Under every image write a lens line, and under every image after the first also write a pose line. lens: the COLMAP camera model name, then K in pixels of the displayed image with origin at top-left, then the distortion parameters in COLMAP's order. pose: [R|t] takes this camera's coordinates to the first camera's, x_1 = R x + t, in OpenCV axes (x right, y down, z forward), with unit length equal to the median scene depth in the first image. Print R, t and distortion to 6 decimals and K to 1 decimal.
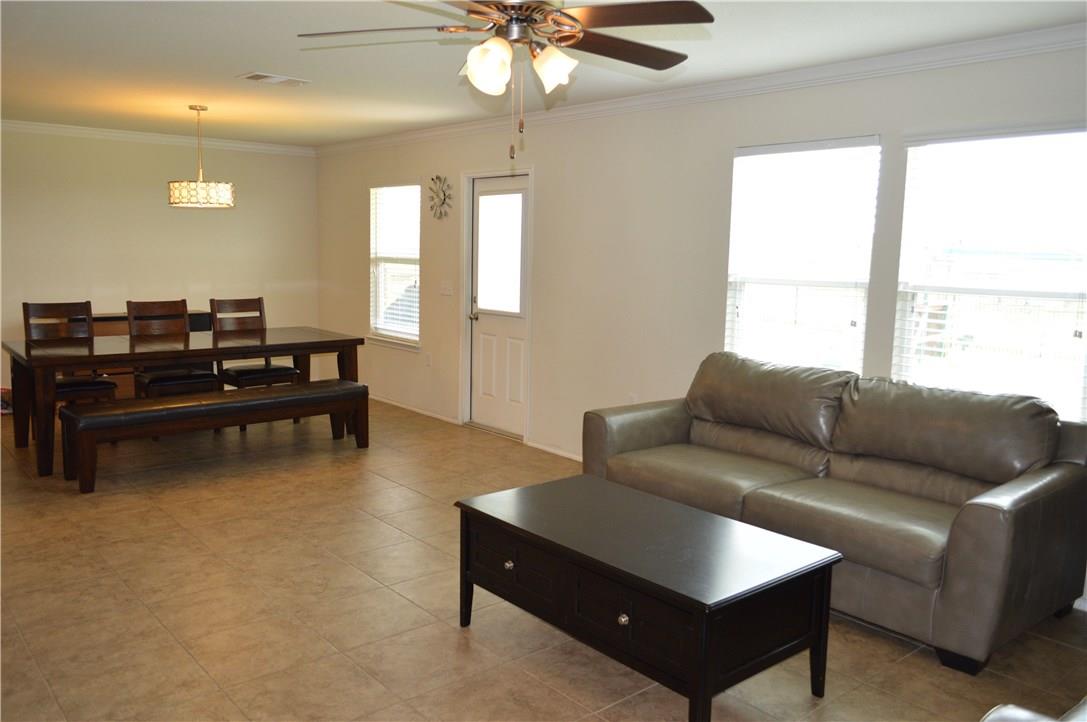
lens RADIAL K [[859.9, 0, 543.5], [0, 859.9, 361.0], [0, 0, 1]] dist [-0.010530, 0.003651]
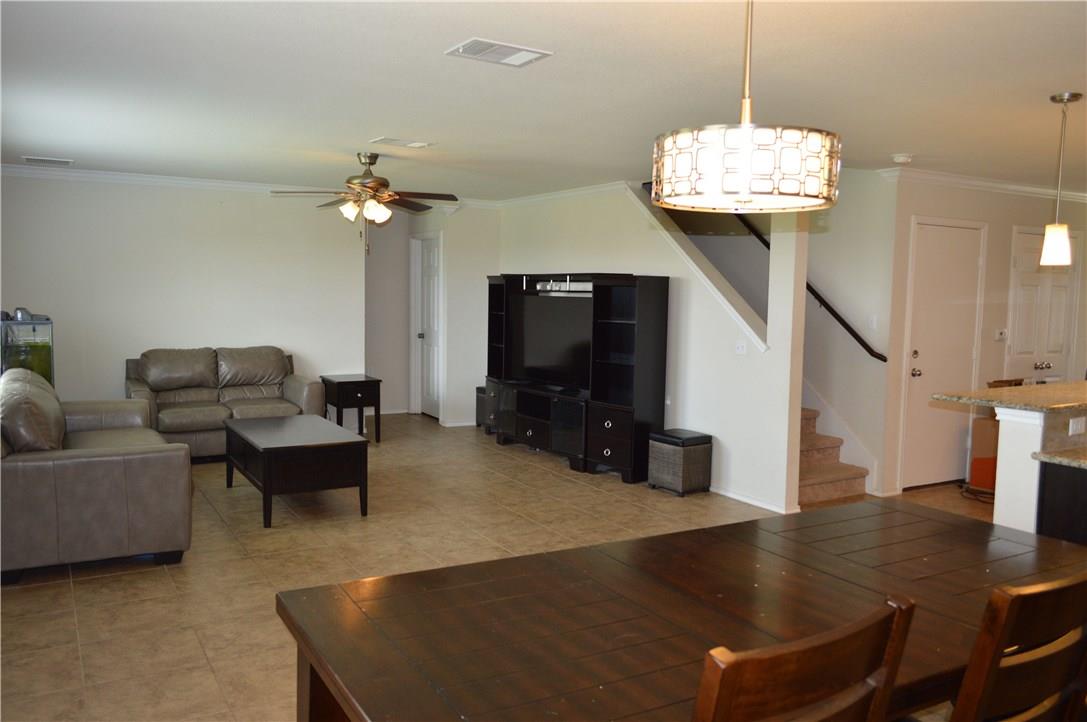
lens RADIAL K [[859.9, 0, 543.5], [0, 859.9, 361.0], [0, 0, 1]] dist [-0.010530, 0.003651]
pose [[-0.984919, -0.051433, 0.165194, -0.417221], [-0.014078, 0.975451, 0.219766, -0.213714], [-0.172442, 0.214127, -0.961464, 1.490314]]
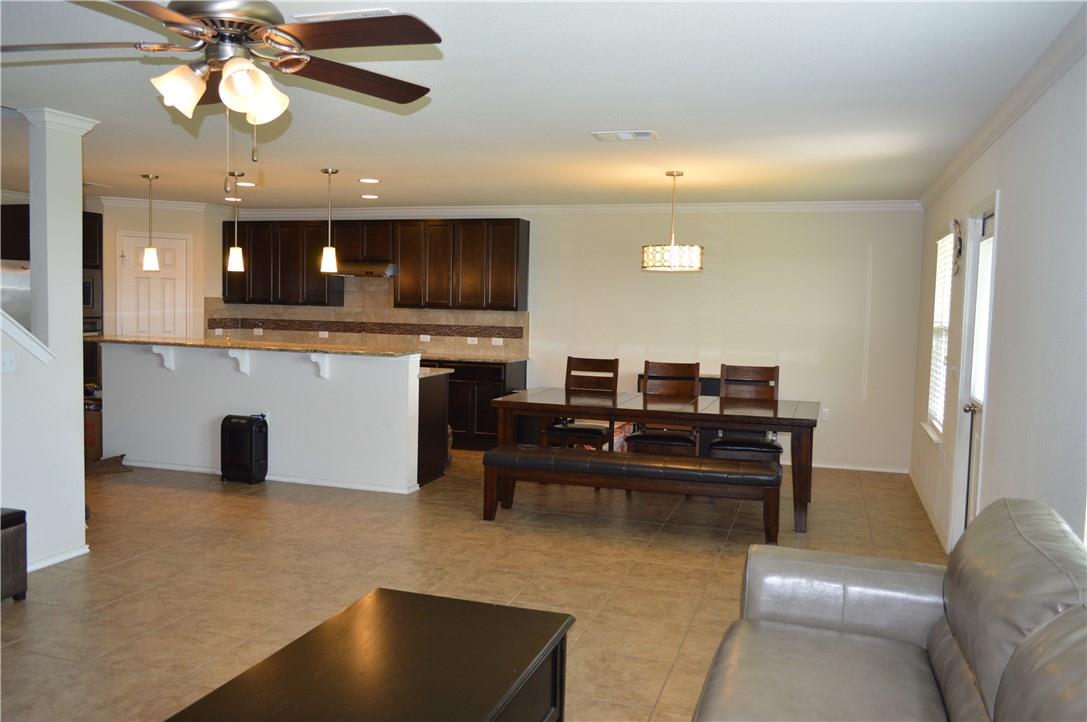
lens RADIAL K [[859.9, 0, 543.5], [0, 859.9, 361.0], [0, 0, 1]] dist [-0.010530, 0.003651]
pose [[0.524279, 0.051301, -0.850000, 0.421226], [-0.125373, 0.991956, -0.017462, -0.041239], [0.842266, 0.115722, 0.526494, 0.388342]]
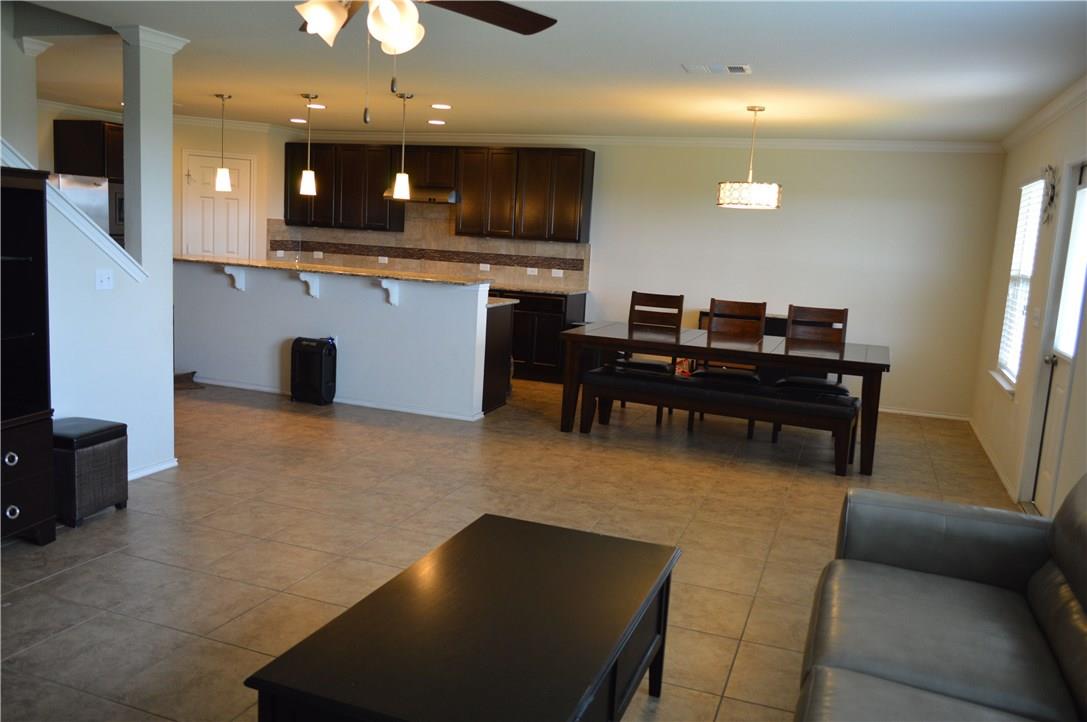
lens RADIAL K [[859.9, 0, 543.5], [0, 859.9, 361.0], [0, 0, 1]] dist [-0.010530, 0.003651]
pose [[0.489183, 0.139613, -0.860935, 0.402542], [-0.160981, 0.984599, 0.068197, -0.038316], [0.857196, 0.105233, 0.504123, 0.343703]]
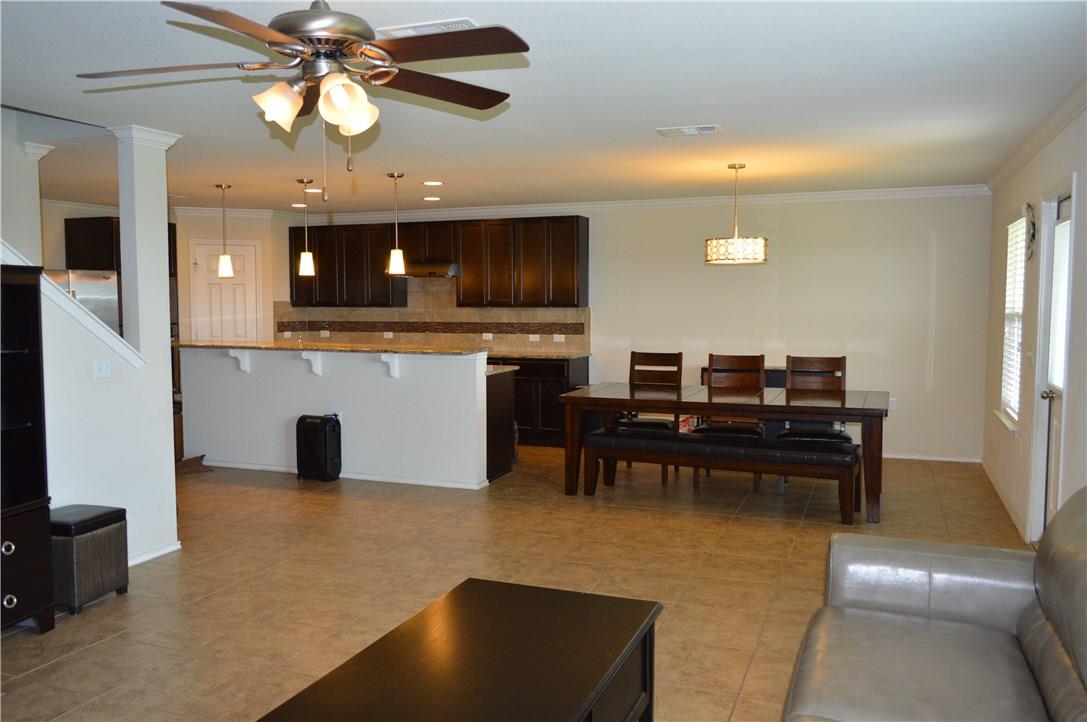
lens RADIAL K [[859.9, 0, 543.5], [0, 859.9, 361.0], [0, 0, 1]] dist [-0.010530, 0.003651]
pose [[0.472820, 0.044520, -0.880034, 0.424449], [-0.105010, 0.994452, -0.006111, -0.038543], [0.874880, 0.095302, 0.474872, 0.365940]]
